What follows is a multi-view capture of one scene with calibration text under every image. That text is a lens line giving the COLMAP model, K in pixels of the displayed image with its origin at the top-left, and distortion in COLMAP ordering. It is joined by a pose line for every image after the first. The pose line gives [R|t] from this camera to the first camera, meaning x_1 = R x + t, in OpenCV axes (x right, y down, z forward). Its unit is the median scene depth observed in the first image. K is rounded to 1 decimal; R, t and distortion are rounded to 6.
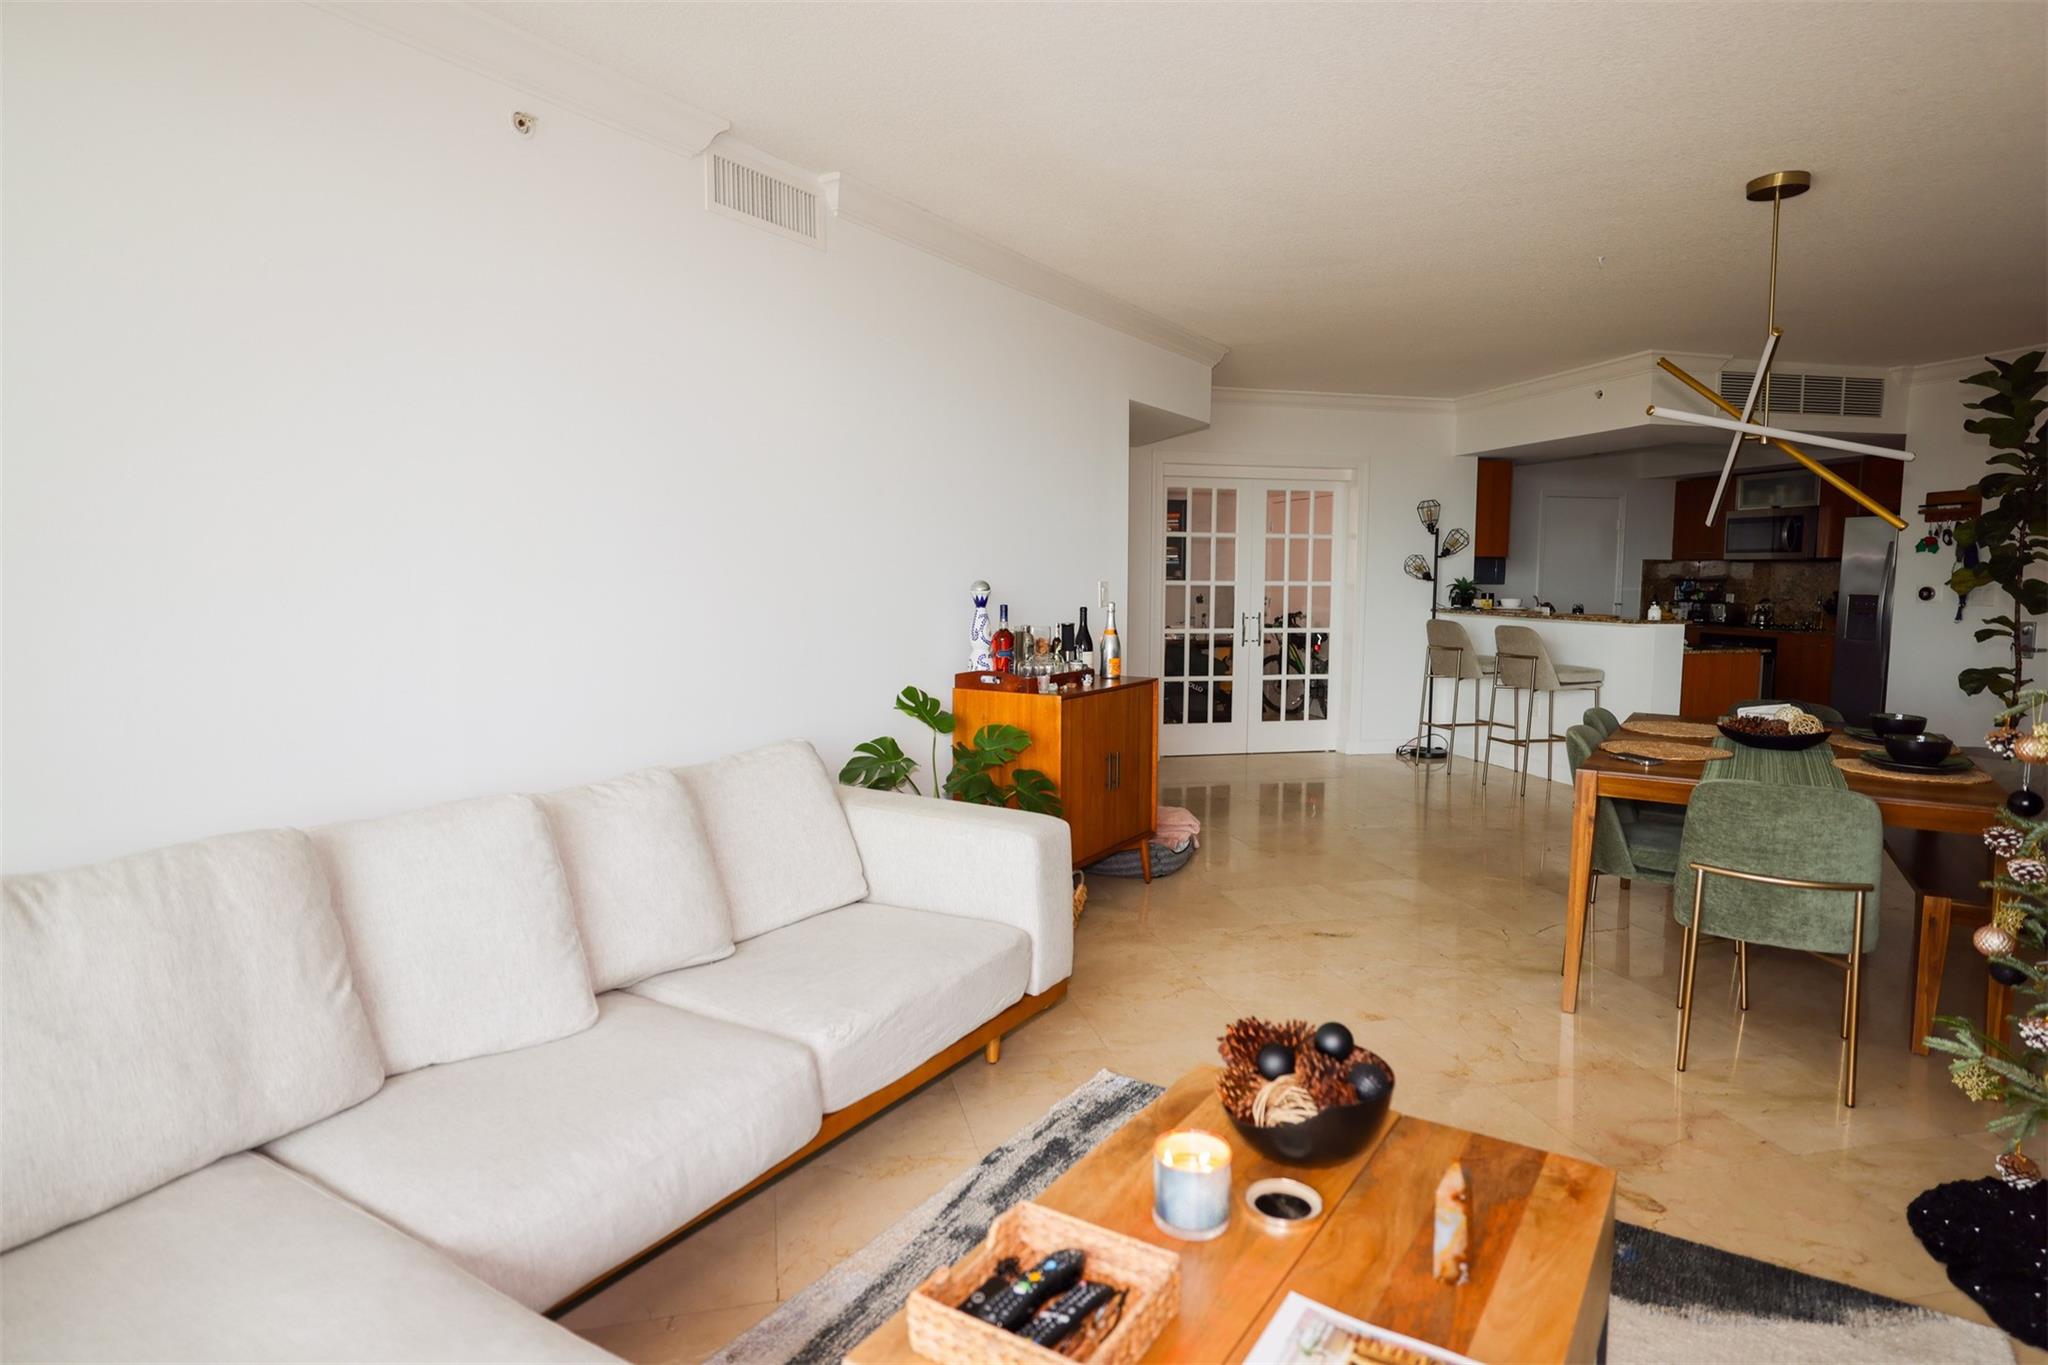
lens RADIAL K [[1120.9, 0, 1024.0], [0, 1120.9, 682.5], [0, 0, 1]] dist [-0.010895, 0.001562]
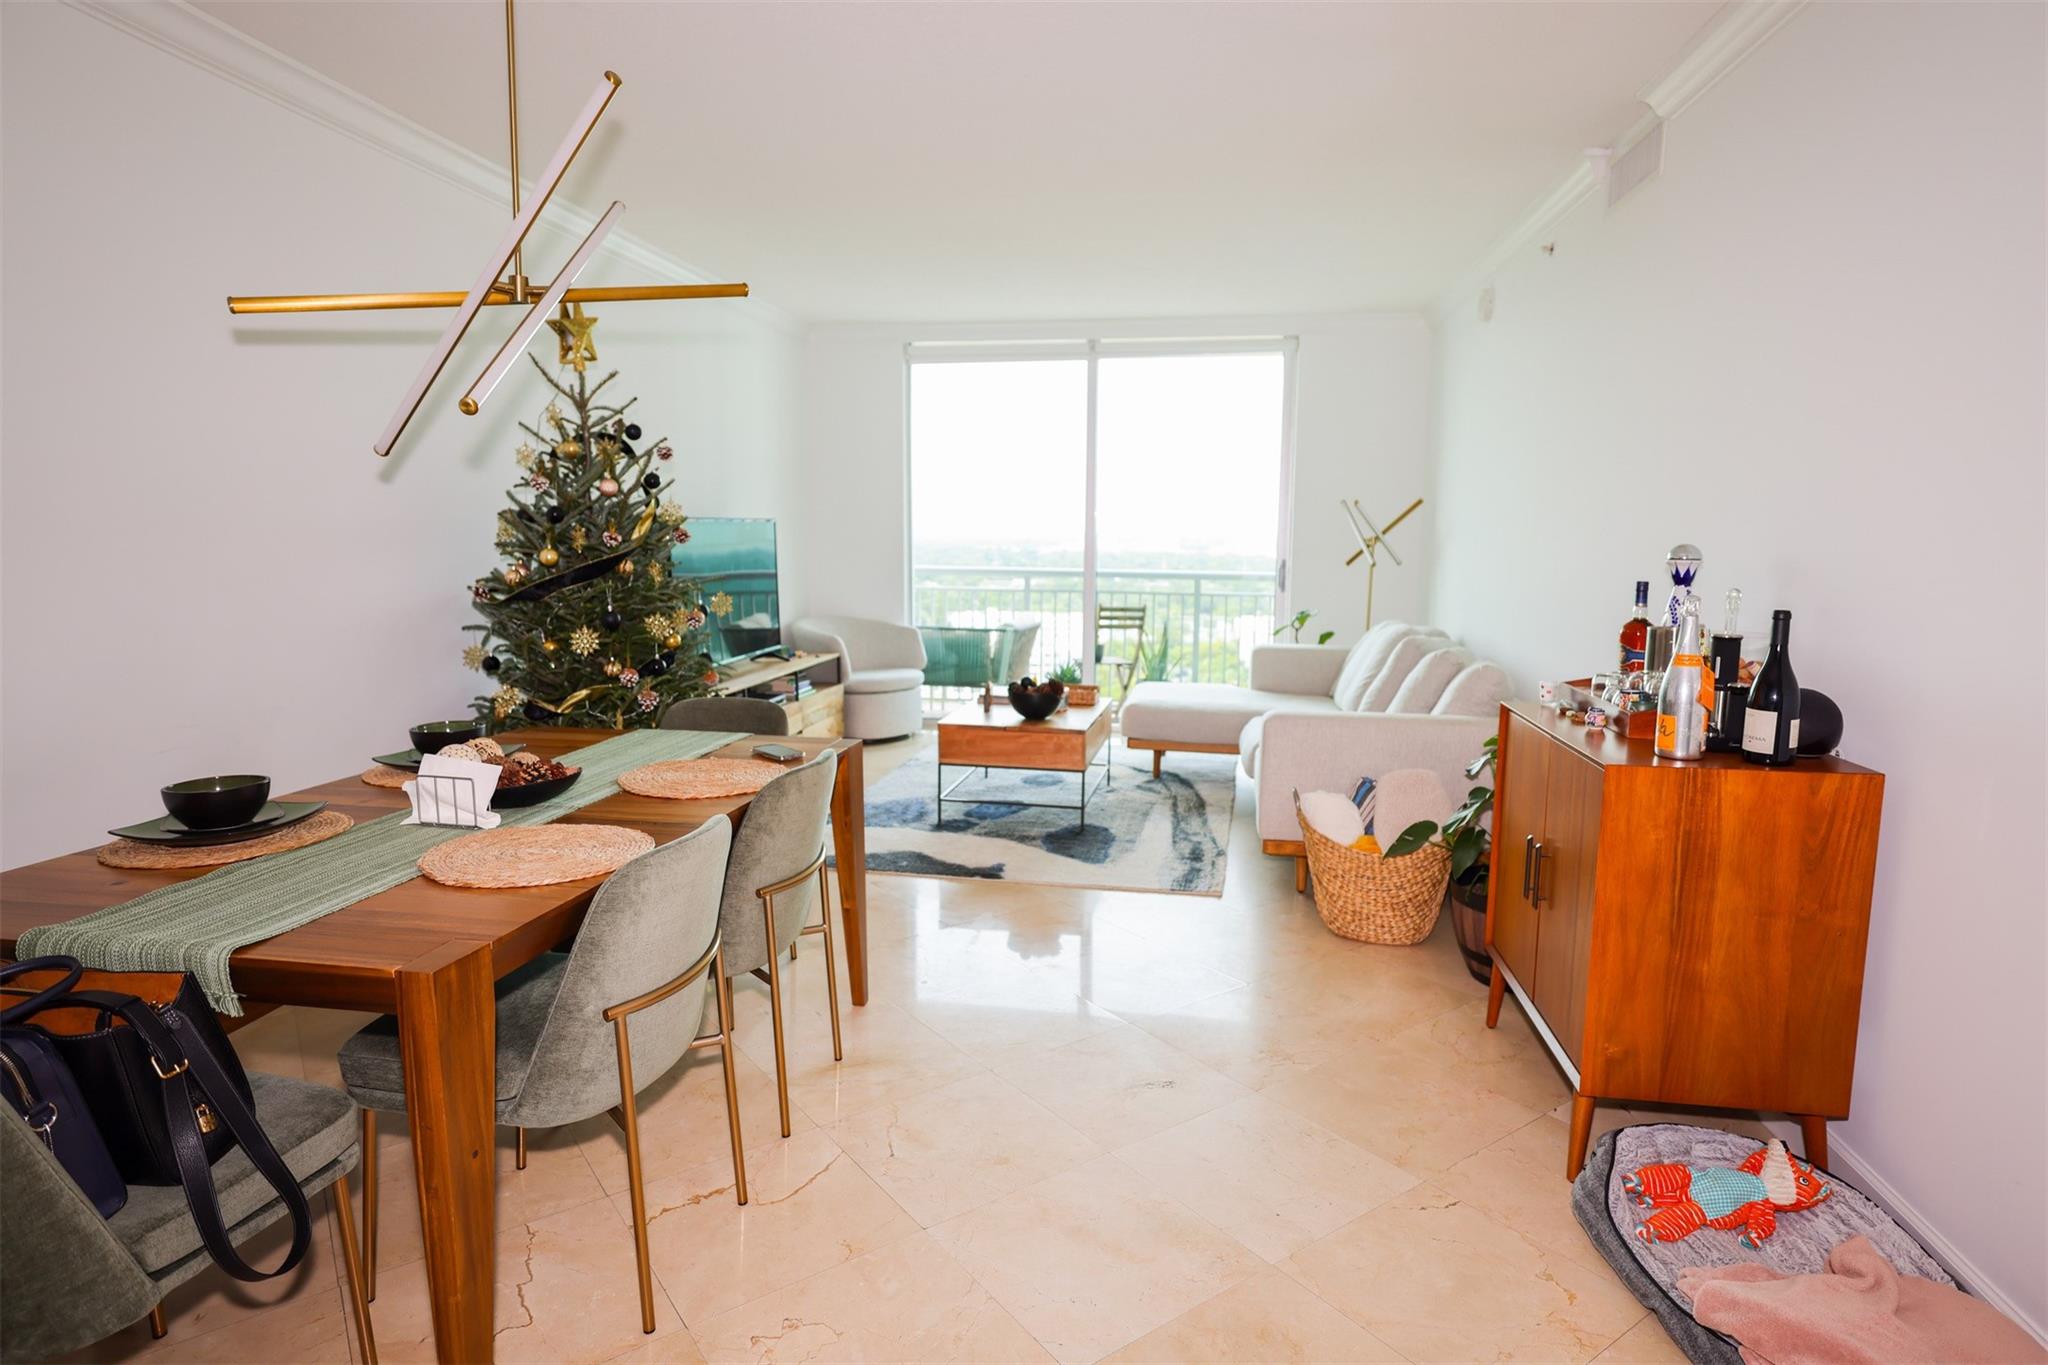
lens RADIAL K [[1120.9, 0, 1024.0], [0, 1120.9, 682.5], [0, 0, 1]] dist [-0.010895, 0.001562]
pose [[-0.924000, 0.042852, -0.379983, 0.296051], [-0.046748, 0.973589, 0.223471, -0.073723], [0.379523, 0.224251, -0.897593, 0.764682]]
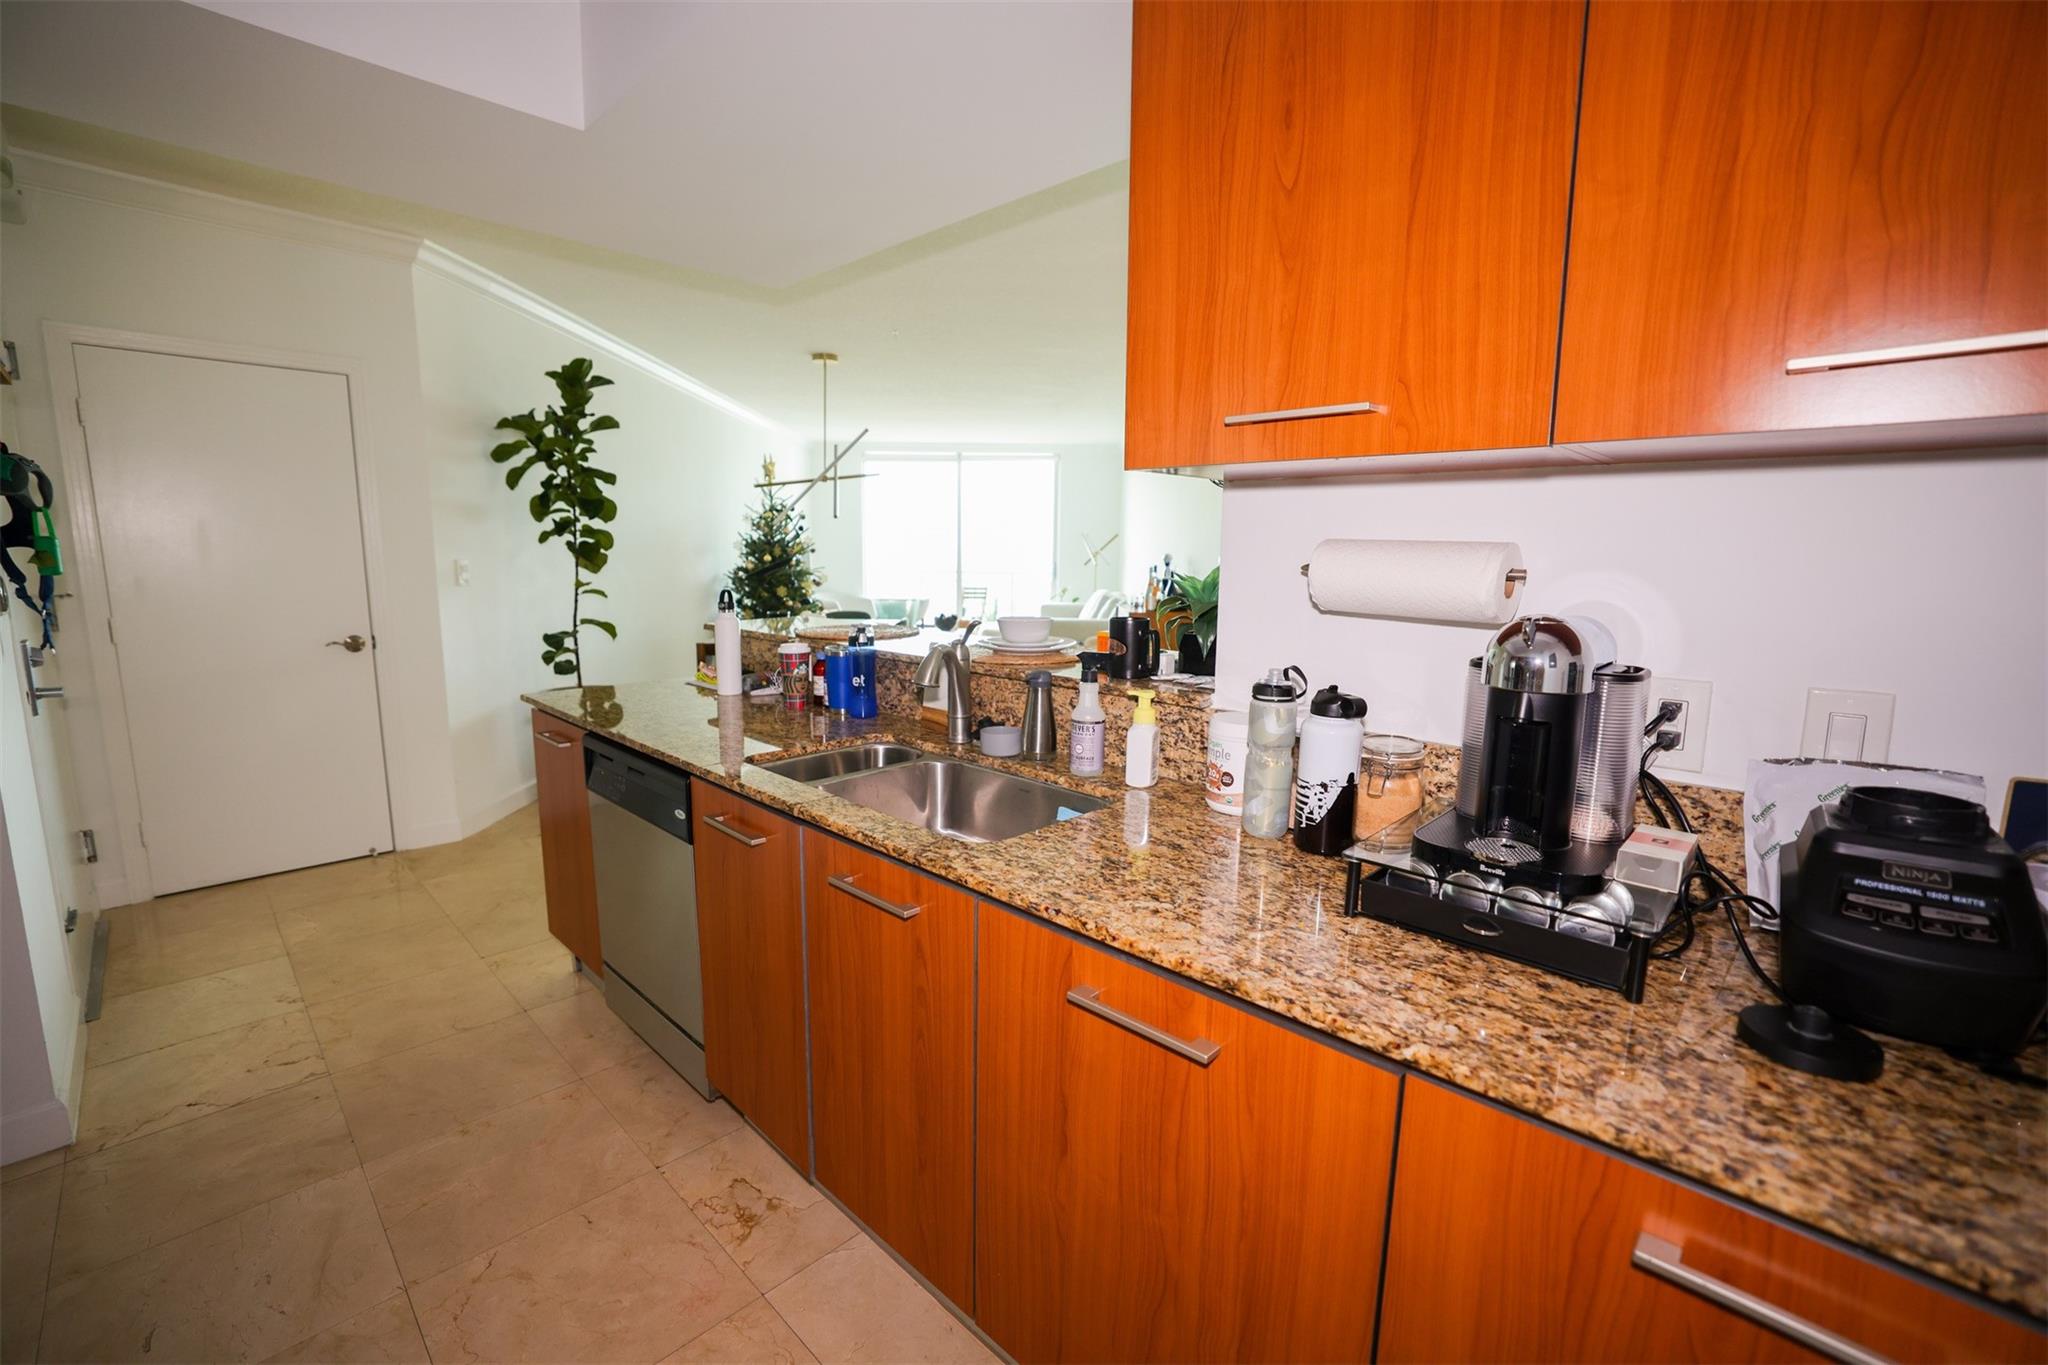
lens RADIAL K [[869.5, 0, 1020.0], [0, 869.5, 672.3], [0, 0, 1]] dist [-0.061027, 0.015788]
pose [[-0.846439, 0.064620, -0.528551, 0.559103], [-0.063993, 0.973070, 0.221448, -0.113537], [0.528627, 0.221266, -0.819509, 1.172450]]
